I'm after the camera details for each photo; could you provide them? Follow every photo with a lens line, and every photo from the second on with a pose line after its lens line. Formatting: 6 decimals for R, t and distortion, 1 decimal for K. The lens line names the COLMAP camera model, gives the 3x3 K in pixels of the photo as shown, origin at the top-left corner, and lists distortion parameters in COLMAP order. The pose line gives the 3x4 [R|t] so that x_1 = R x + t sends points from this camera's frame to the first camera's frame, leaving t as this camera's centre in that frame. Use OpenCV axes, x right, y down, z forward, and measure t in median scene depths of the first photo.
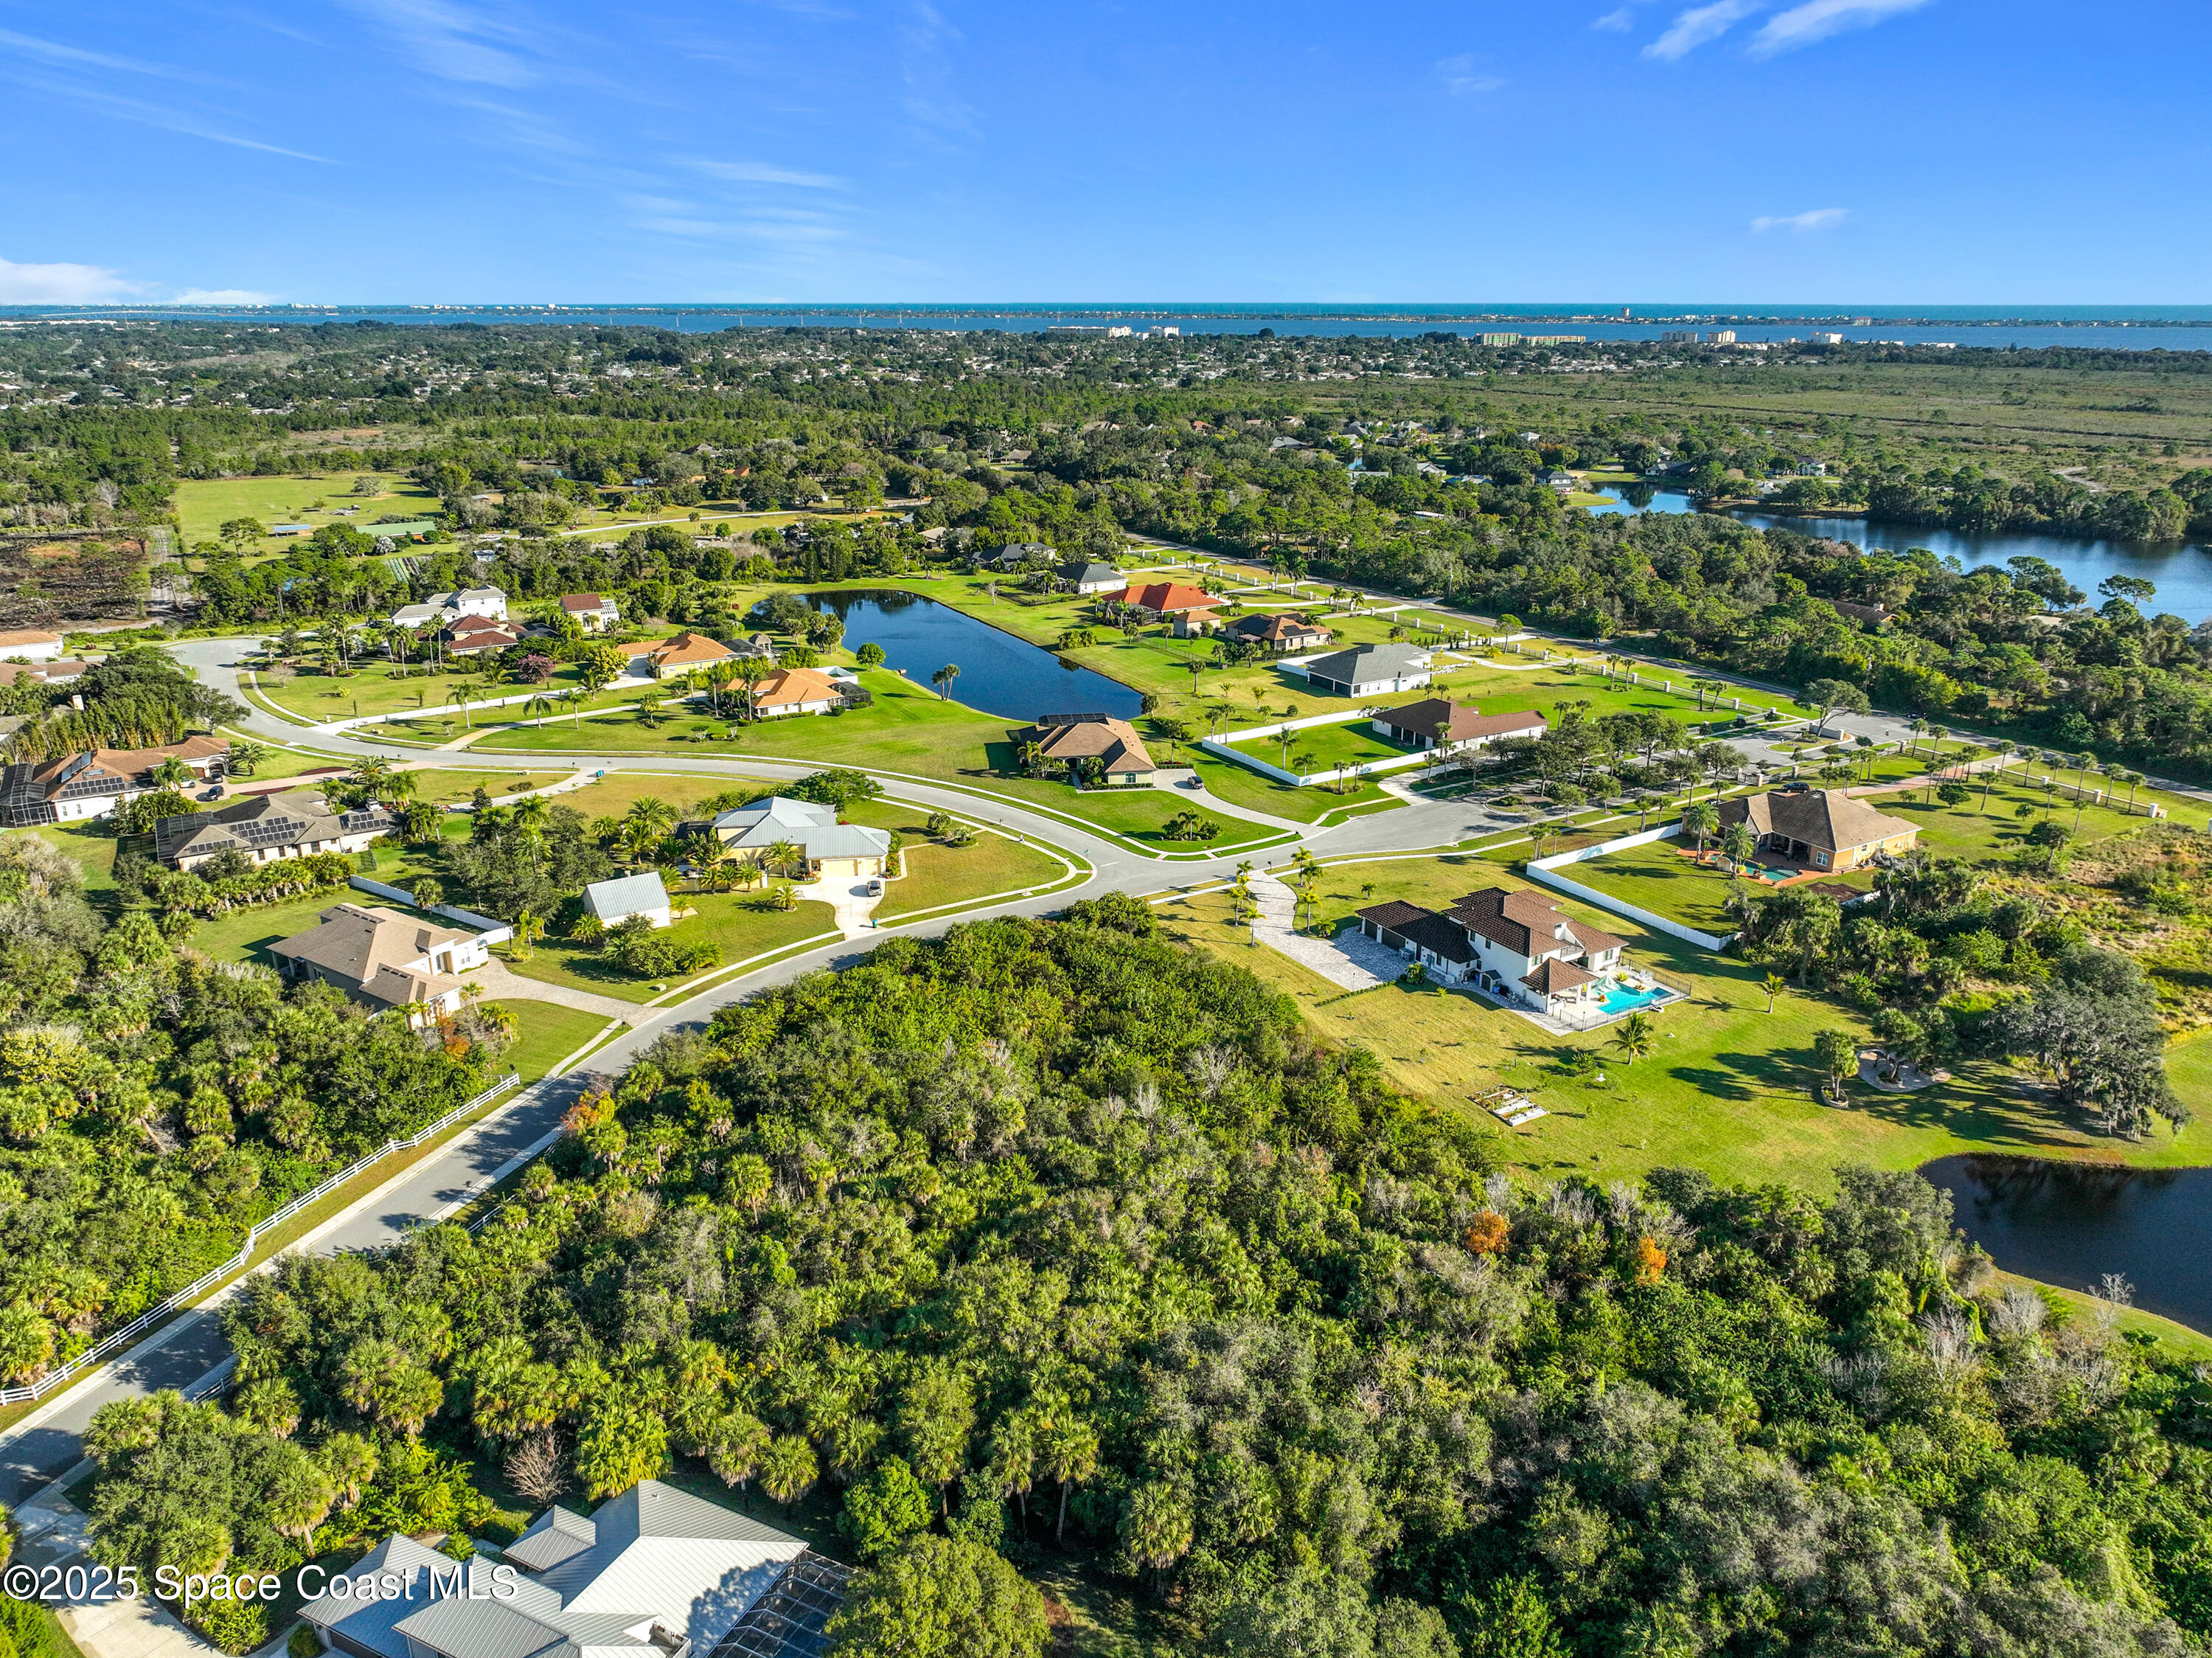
lens RADIAL K [[1564.7, 0, 1117.2], [0, 1564.7, 830.7], [0, 0, 1]] dist [-0.002571, -0.004062]
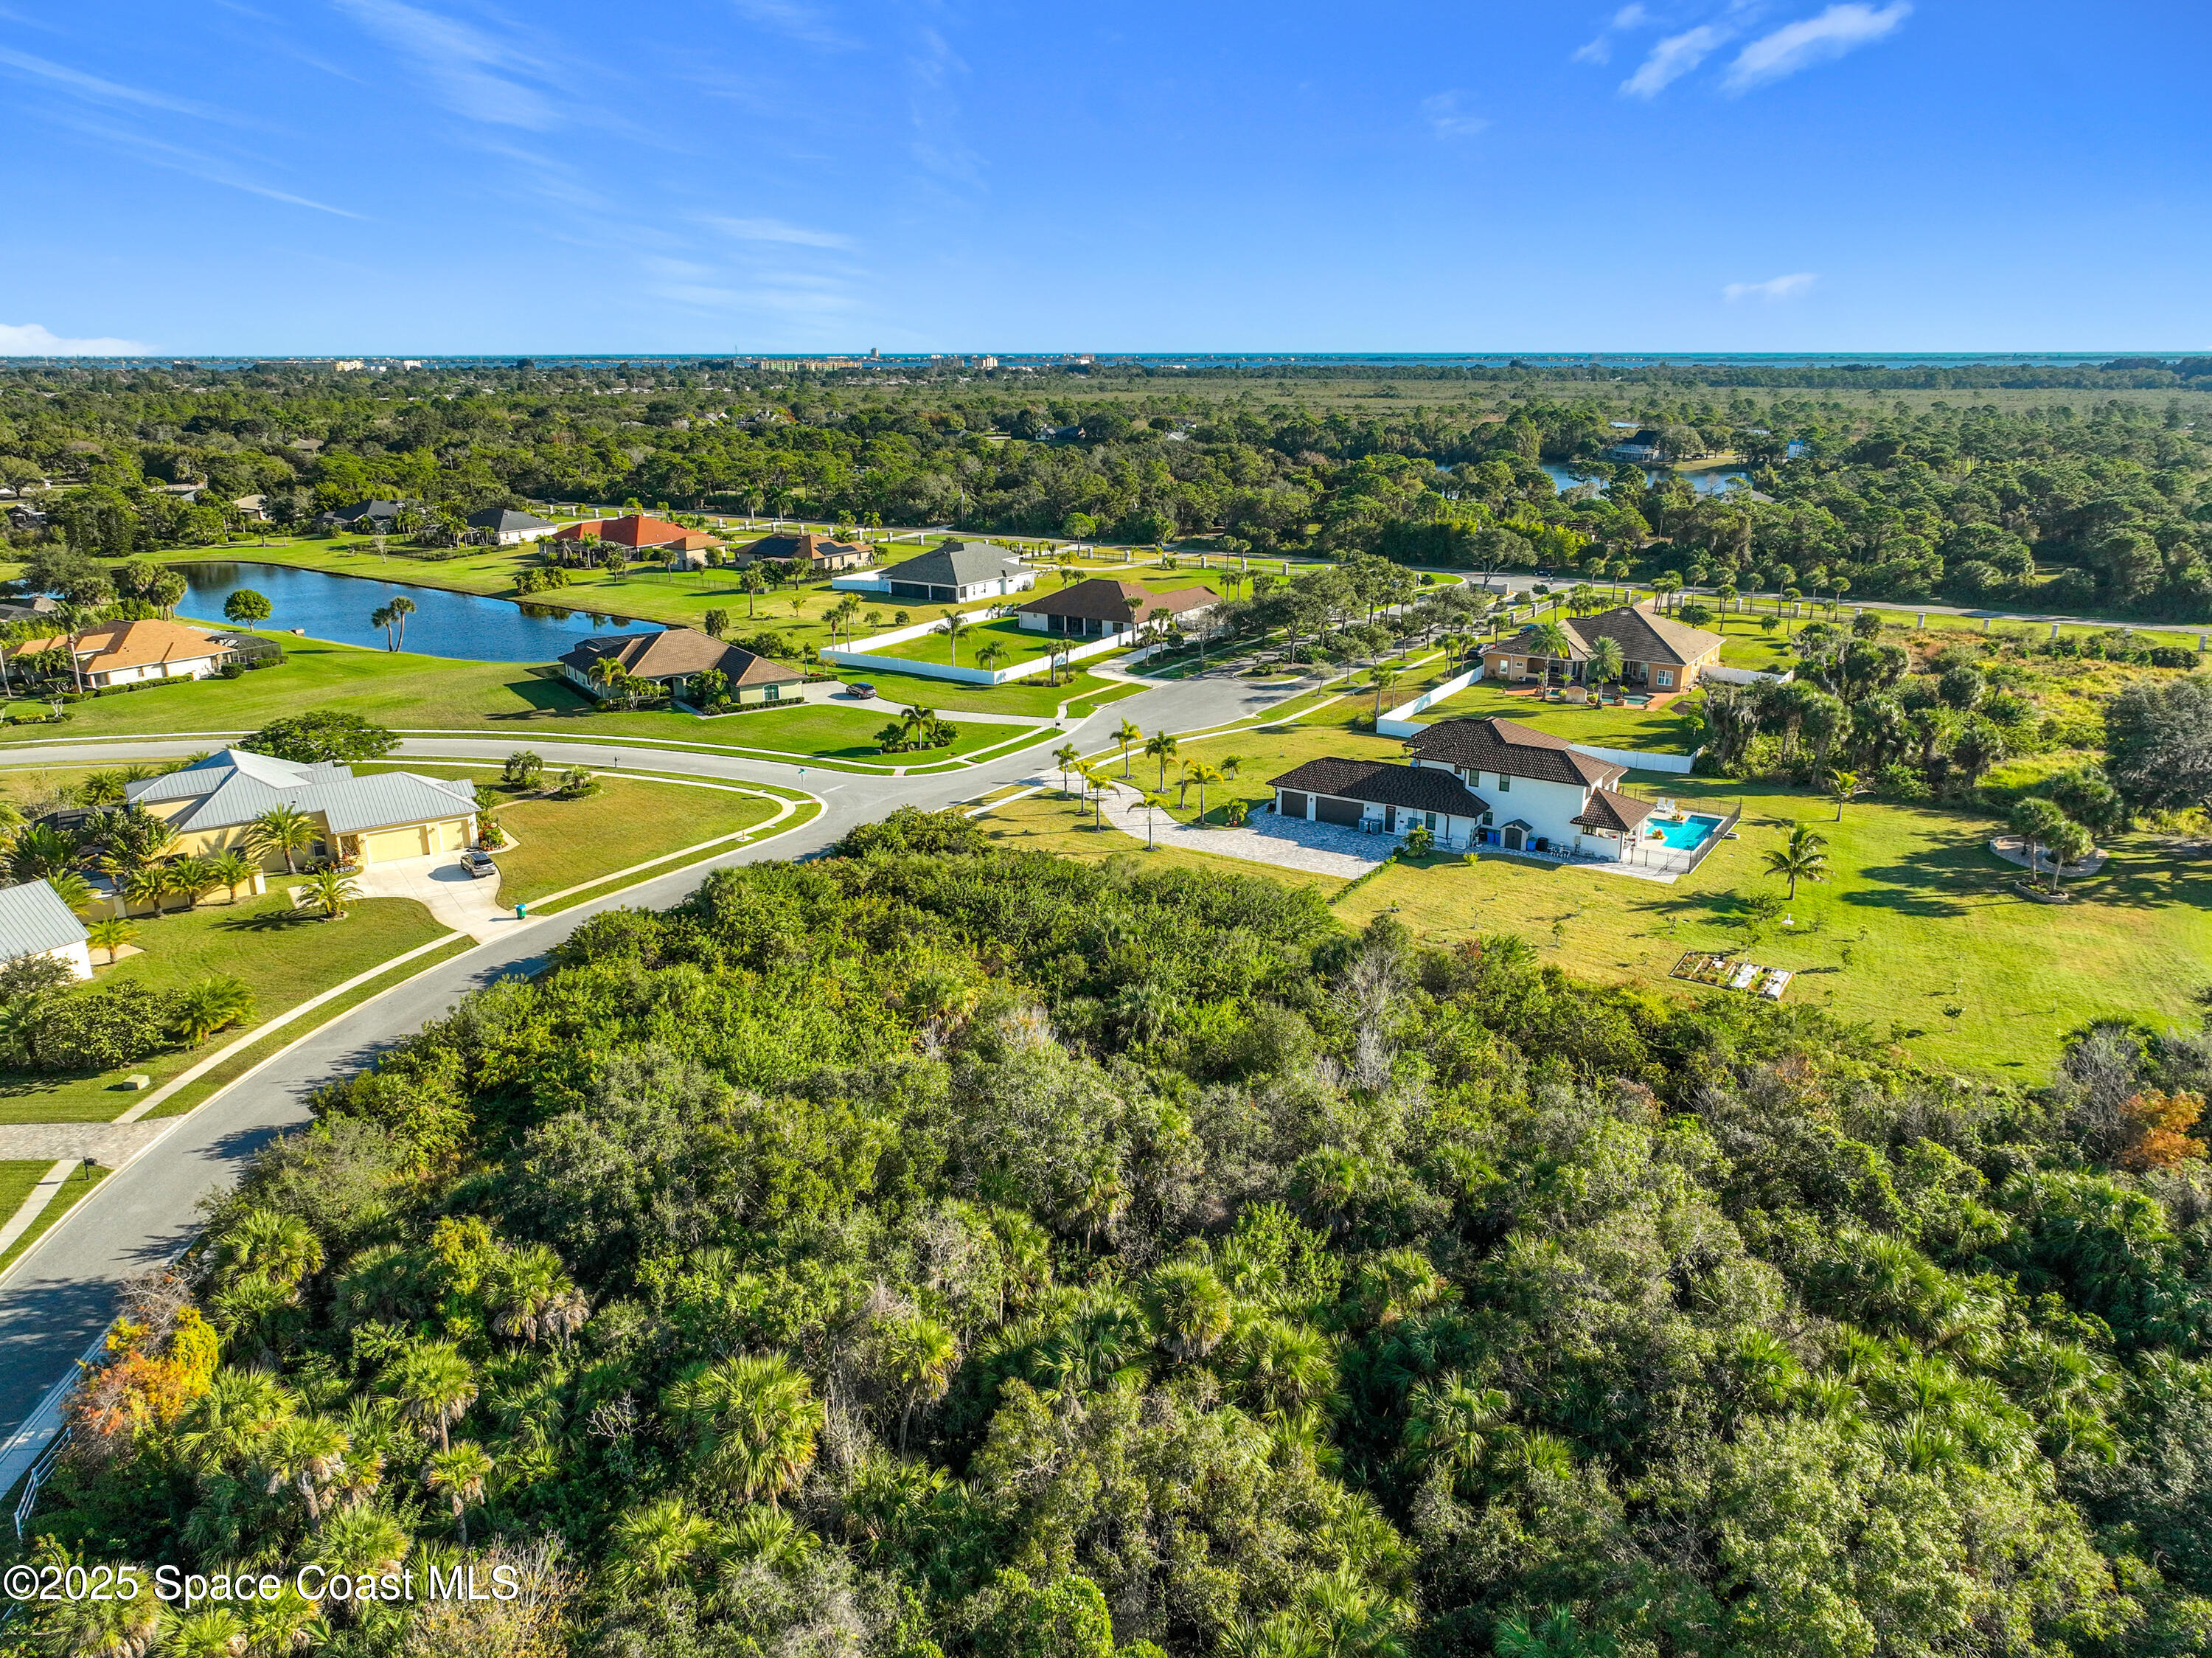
lens RADIAL K [[1564.7, 0, 1117.2], [0, 1564.7, 830.7], [0, 0, 1]] dist [-0.002571, -0.004062]
pose [[0.898524, -0.131730, 0.418690, -0.179777], [0.143950, 0.989582, 0.002424, 0.055844], [-0.414647, 0.058093, 0.908126, 0.369414]]
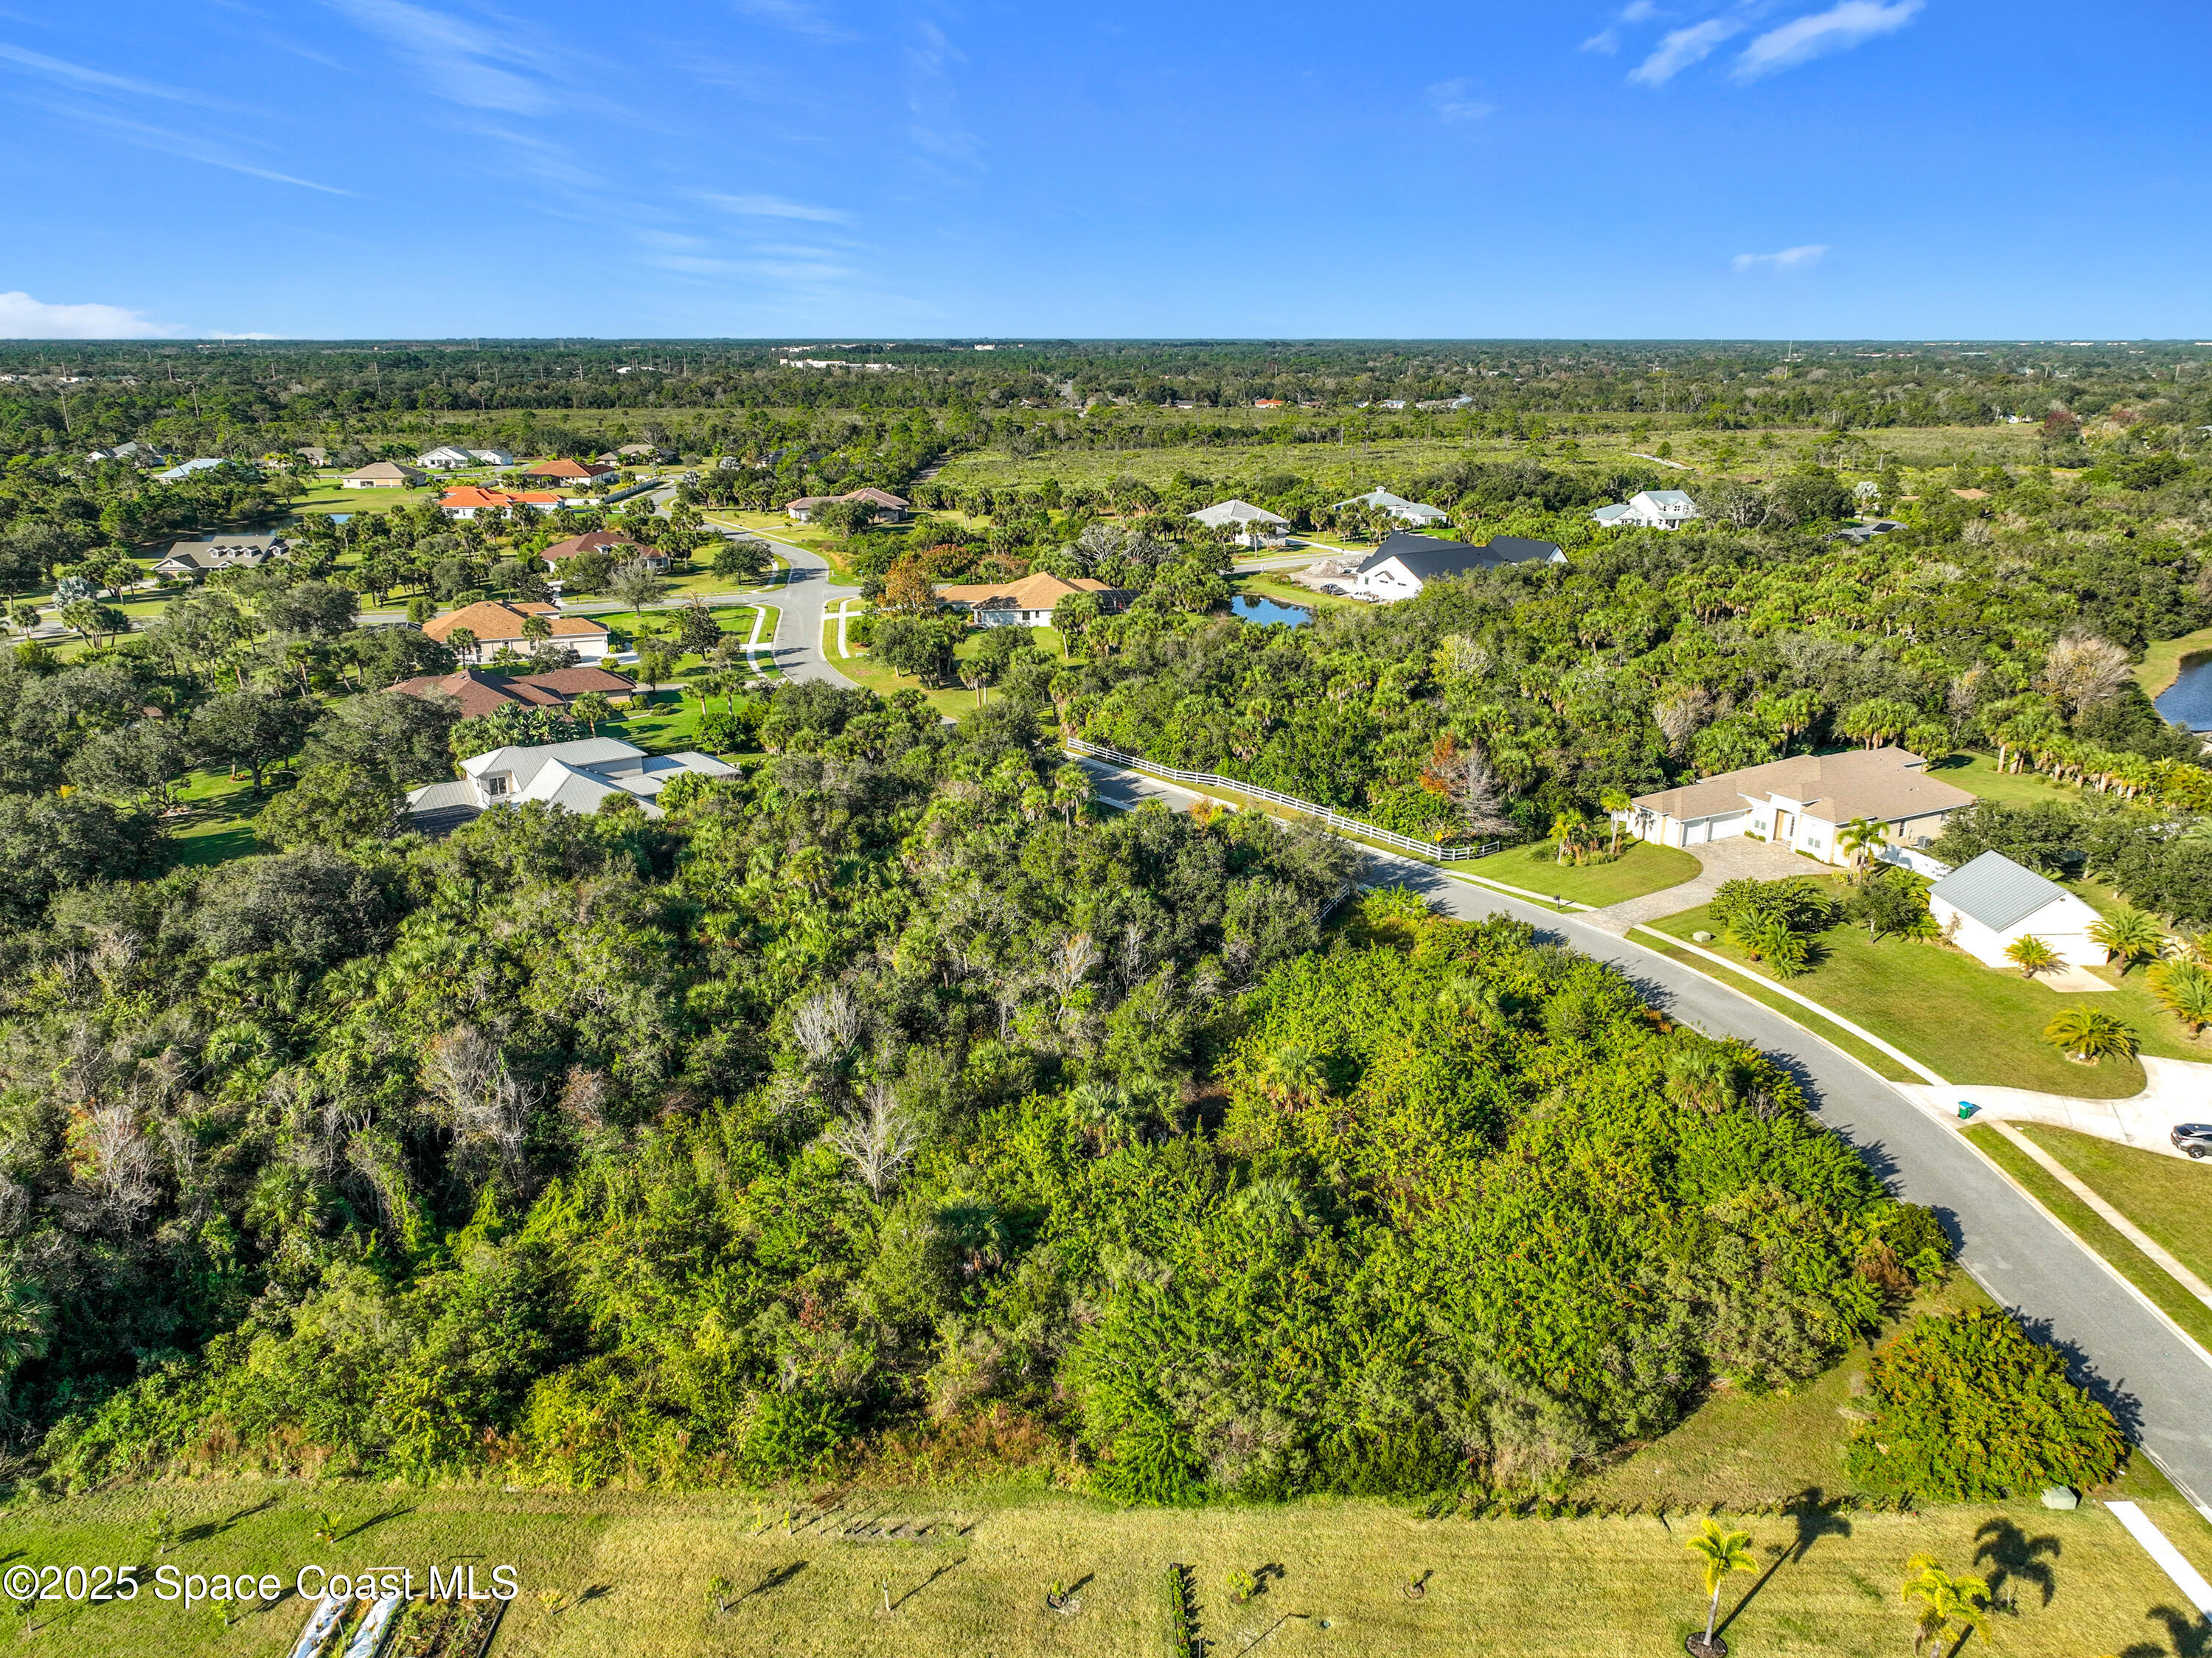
lens RADIAL K [[1566.3, 0, 1114.1], [0, 1566.3, 831.2], [0, 0, 1]] dist [-0.014742, 0.024910]
pose [[-0.491478, 0.263862, -0.829956, 0.298093], [-0.281775, 0.853558, 0.438225, -0.128416], [0.824046, 0.449239, -0.345155, 0.850248]]
